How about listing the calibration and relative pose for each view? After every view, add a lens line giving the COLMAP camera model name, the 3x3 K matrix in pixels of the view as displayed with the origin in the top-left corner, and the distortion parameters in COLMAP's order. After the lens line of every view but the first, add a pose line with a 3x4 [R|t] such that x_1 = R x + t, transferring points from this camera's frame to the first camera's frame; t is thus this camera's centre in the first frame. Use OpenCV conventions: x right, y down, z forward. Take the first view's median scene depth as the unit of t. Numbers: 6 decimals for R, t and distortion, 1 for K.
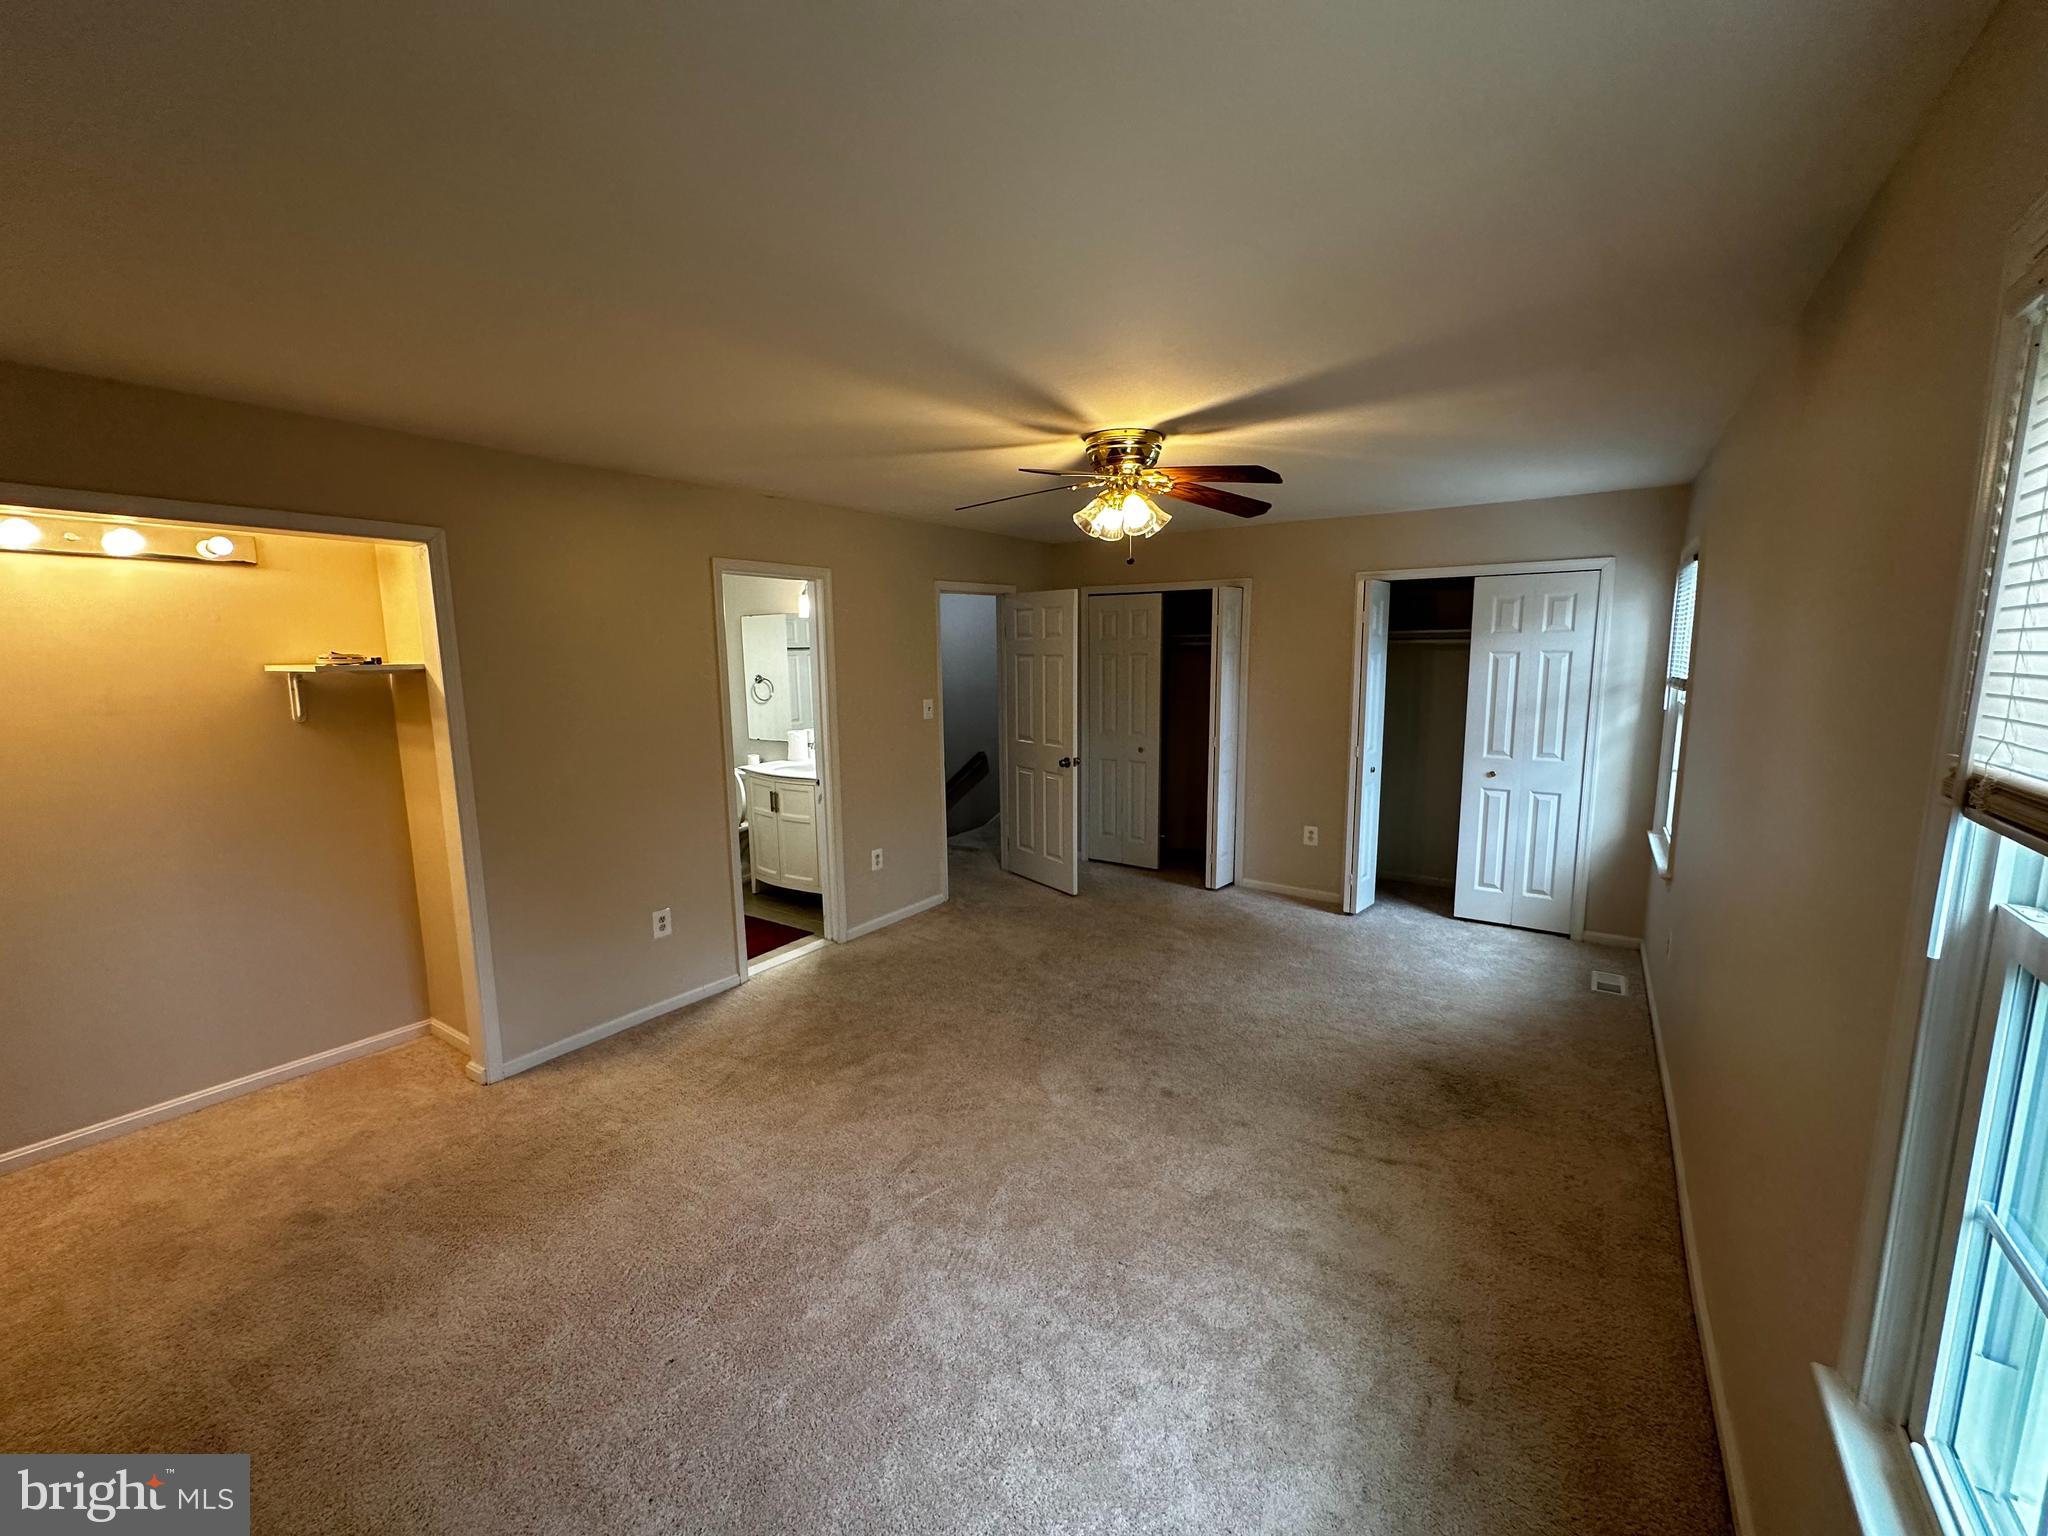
lens RADIAL K [[816.3, 0, 1021.4], [0, 816.3, 764.3], [0, 0, 1]] dist [-0.000814, 0.000297]
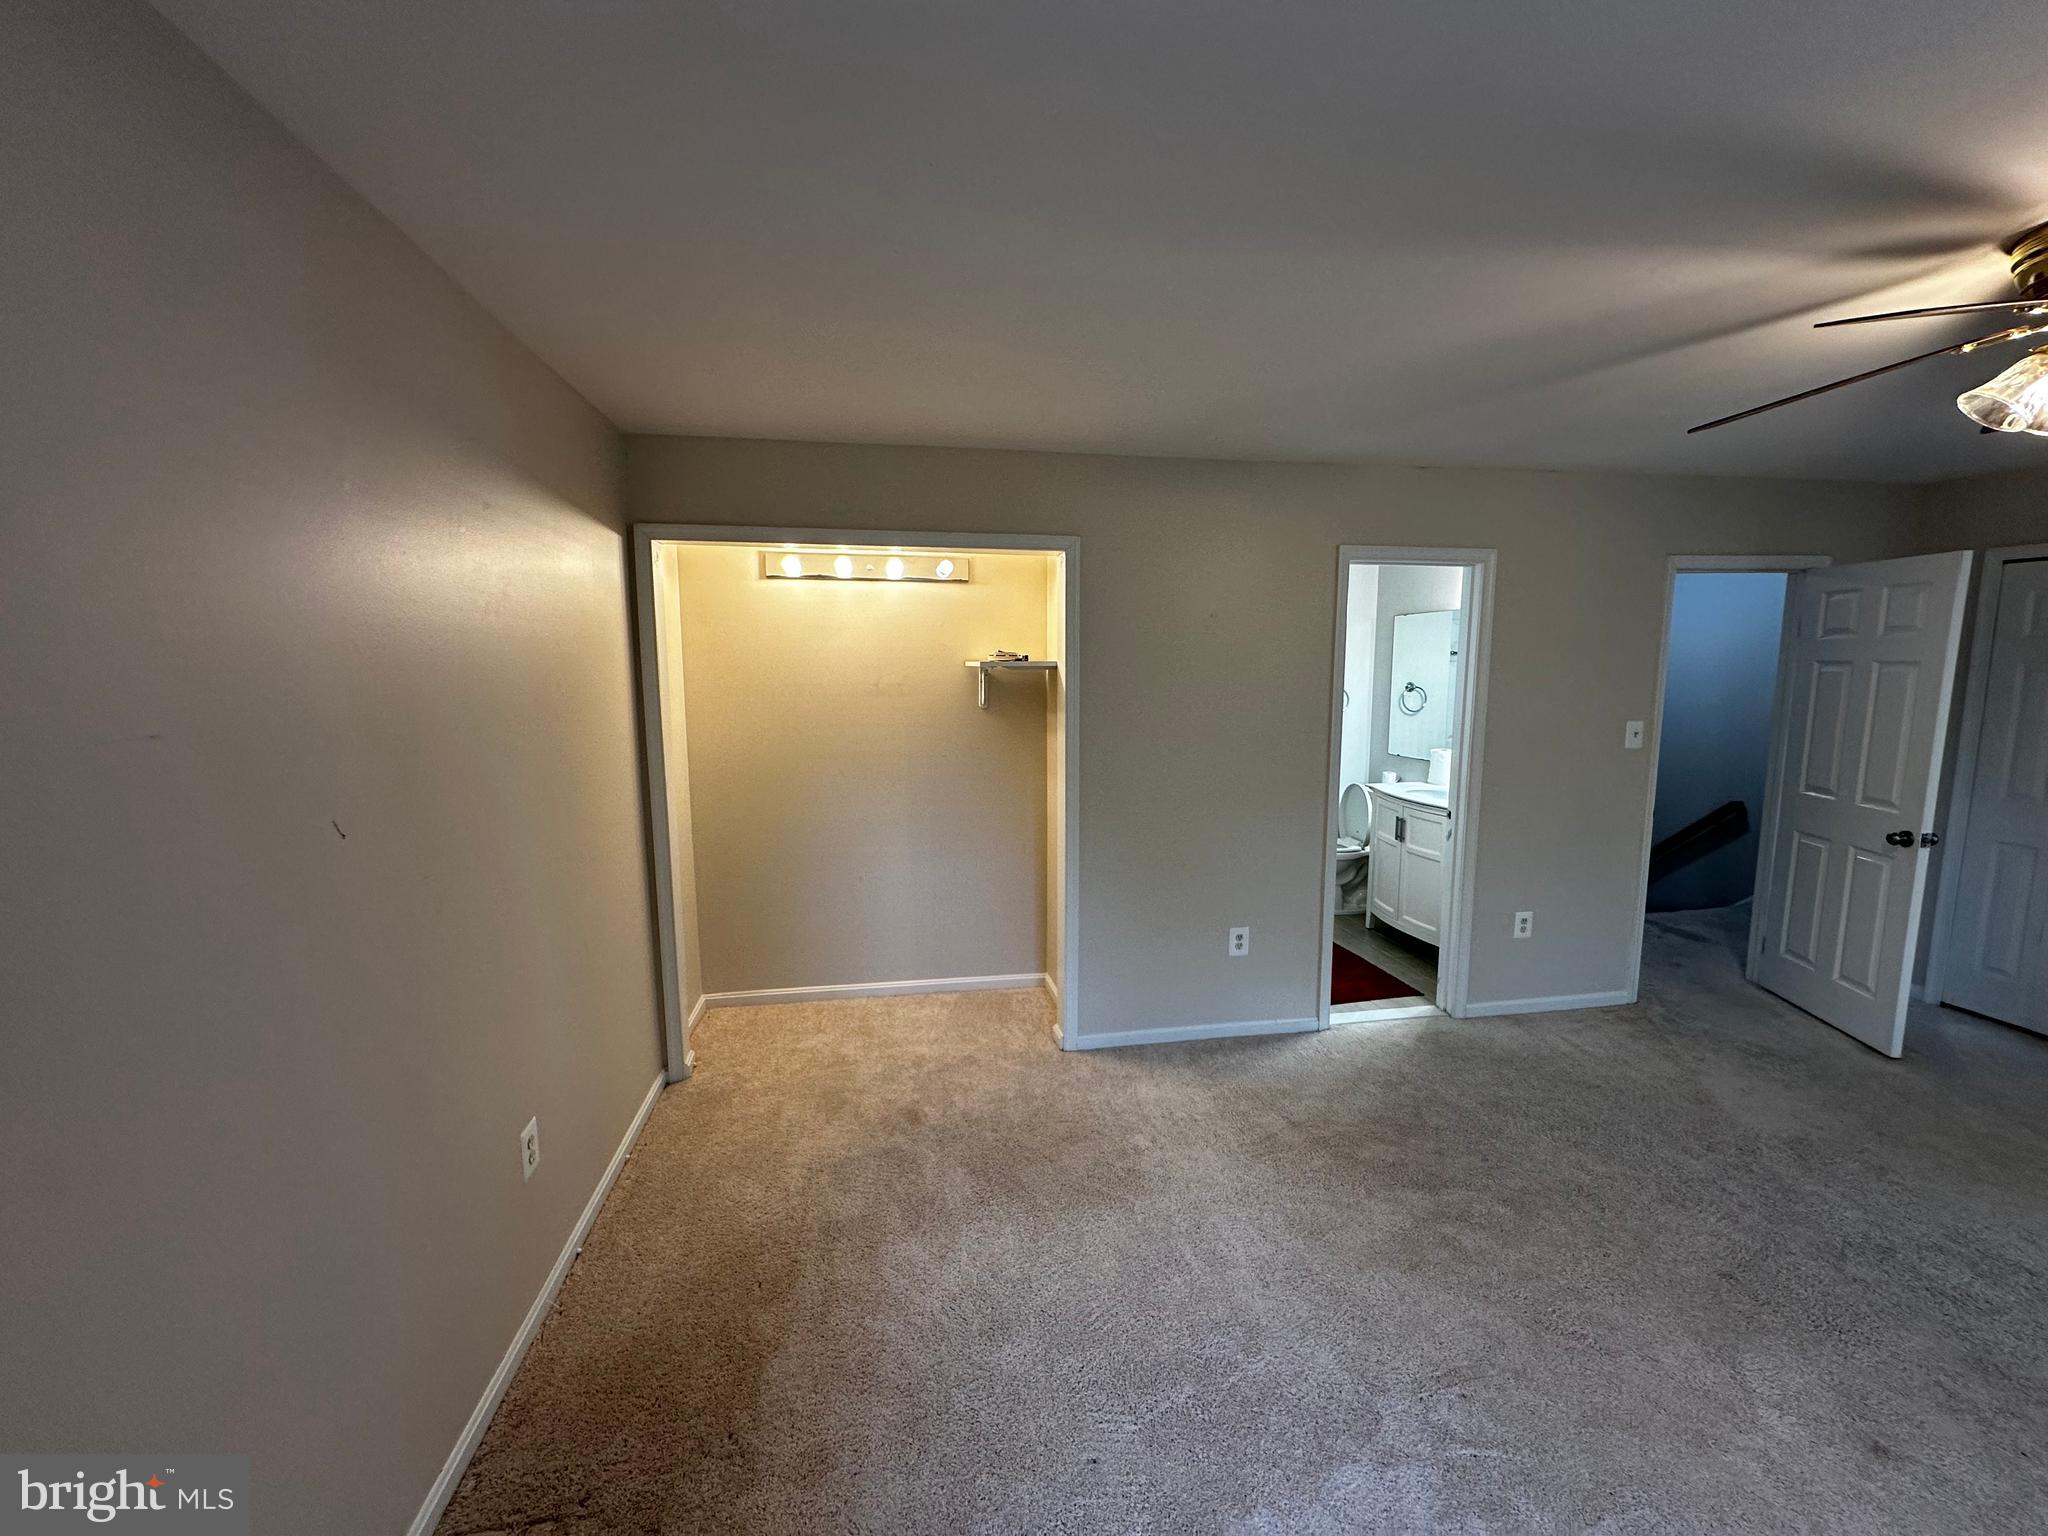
lens RADIAL K [[816.3, 0, 1021.4], [0, 816.3, 764.3], [0, 0, 1]] dist [-0.000814, 0.000297]
pose [[0.699048, 0.097825, -0.708351, 0.027584], [-0.105479, 0.993868, 0.033162, -0.011105], [0.707252, 0.051534, 0.705081, 0.143377]]
